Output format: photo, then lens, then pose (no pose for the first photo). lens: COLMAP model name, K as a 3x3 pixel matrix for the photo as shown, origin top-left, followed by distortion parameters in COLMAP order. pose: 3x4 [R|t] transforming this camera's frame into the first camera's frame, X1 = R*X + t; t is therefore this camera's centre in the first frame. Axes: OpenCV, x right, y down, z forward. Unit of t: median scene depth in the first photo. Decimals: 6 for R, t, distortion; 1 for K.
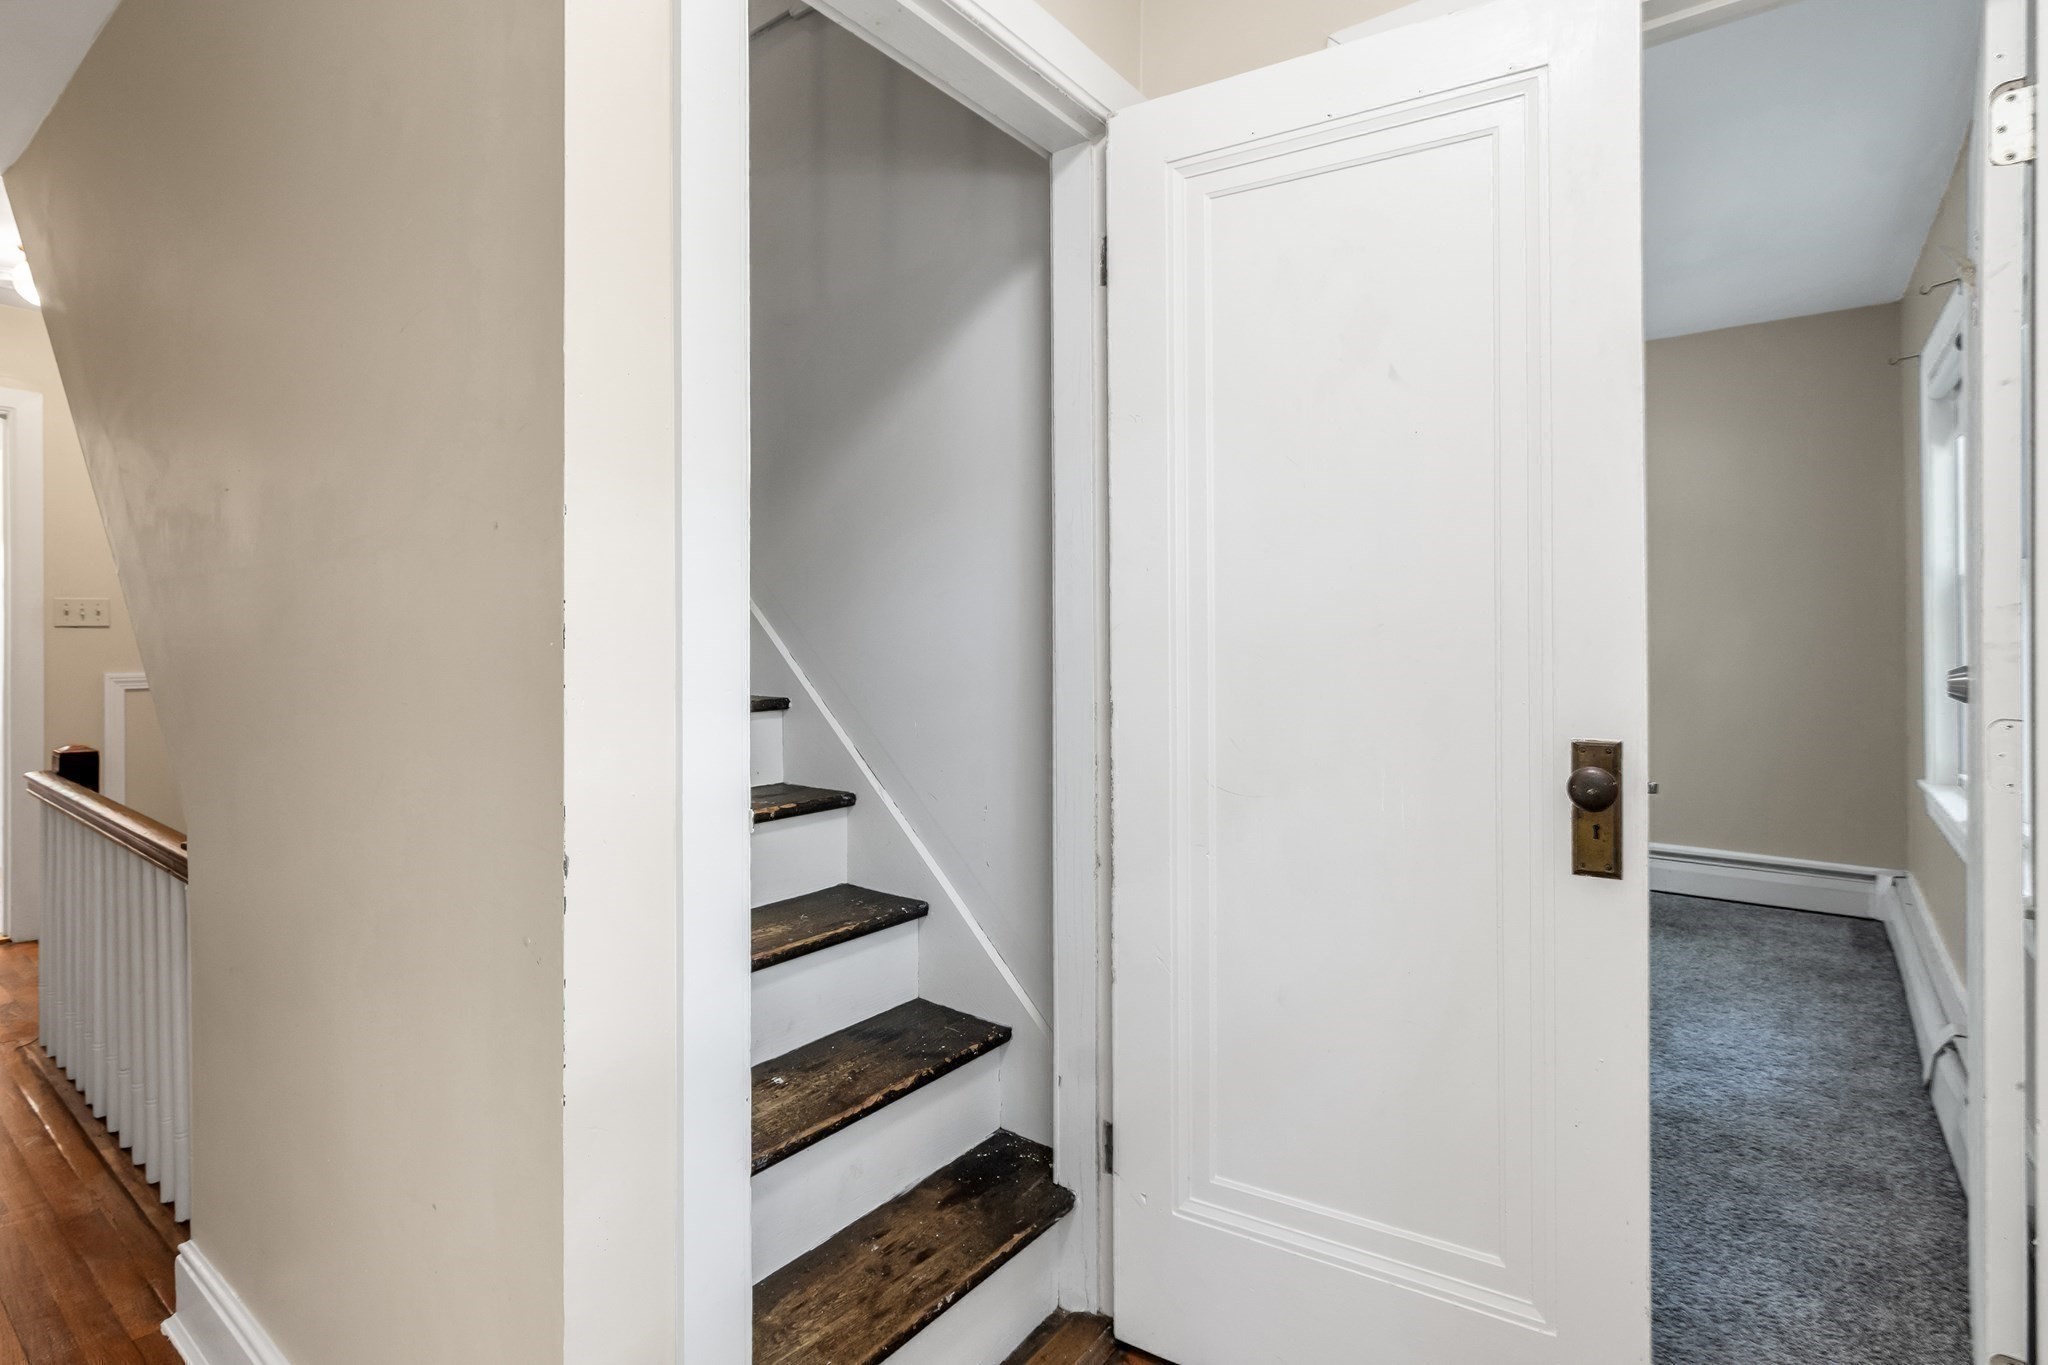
lens RADIAL K [[1010.2, 0, 1026.9], [0, 1010.2, 628.2], [0, 0, 1]] dist [0.003511, -0.000136]
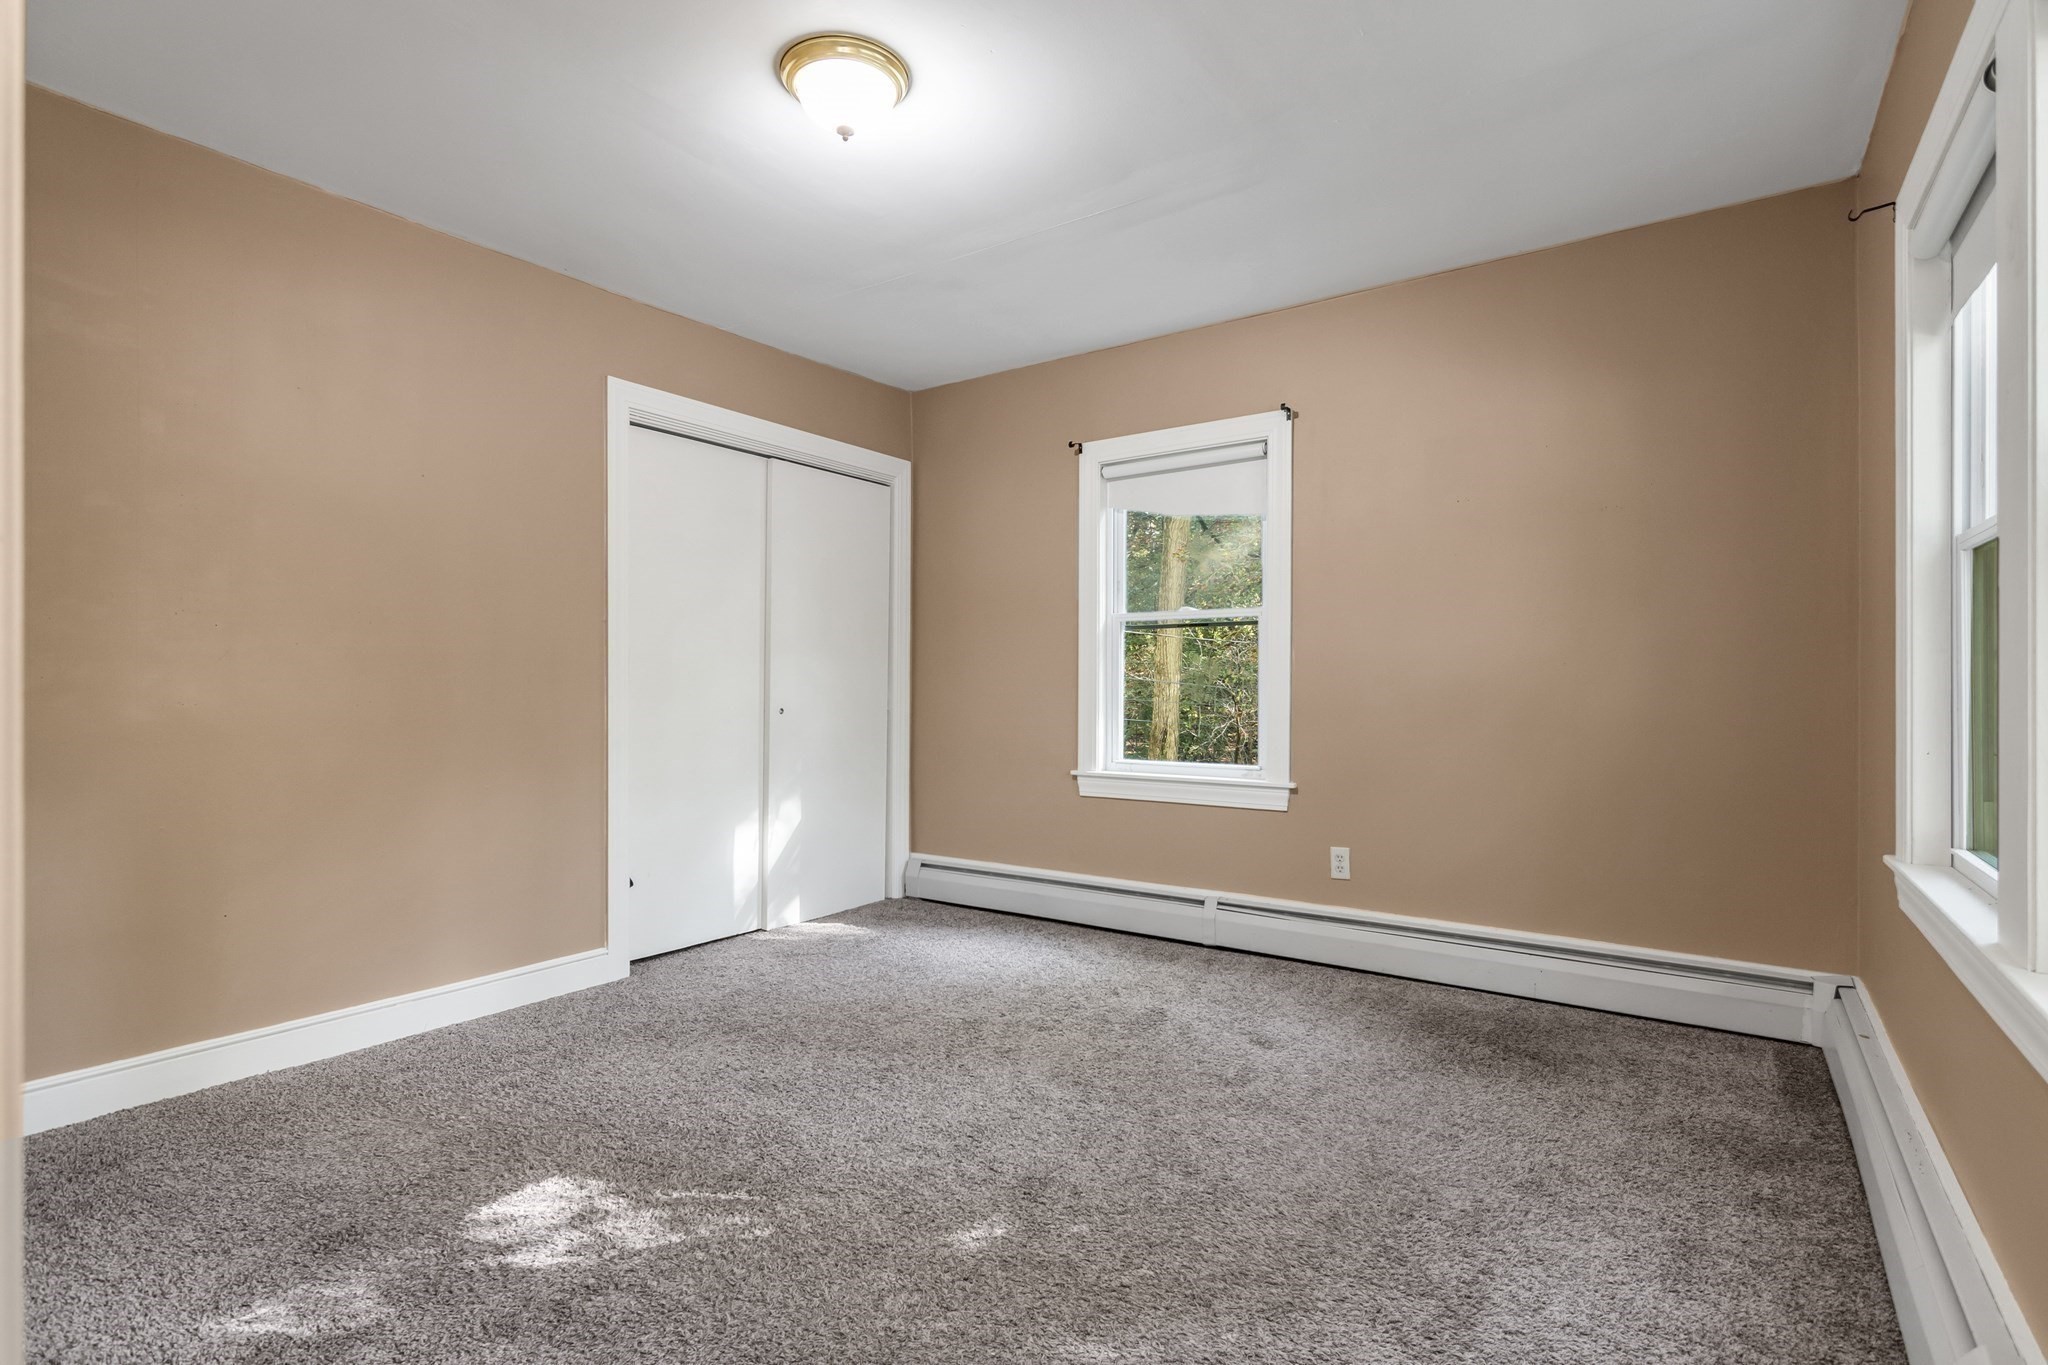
lens RADIAL K [[1010.2, 0, 1024.4], [0, 1010.2, 681.6], [0, 0, 1]] dist [0.003511, -0.000136]
pose [[0.998768, 0.011756, 0.048205, 0.291731], [-0.011827, 0.999929, 0.001200, 0.043410], [-0.048188, -0.001769, 0.998837, 0.372872]]
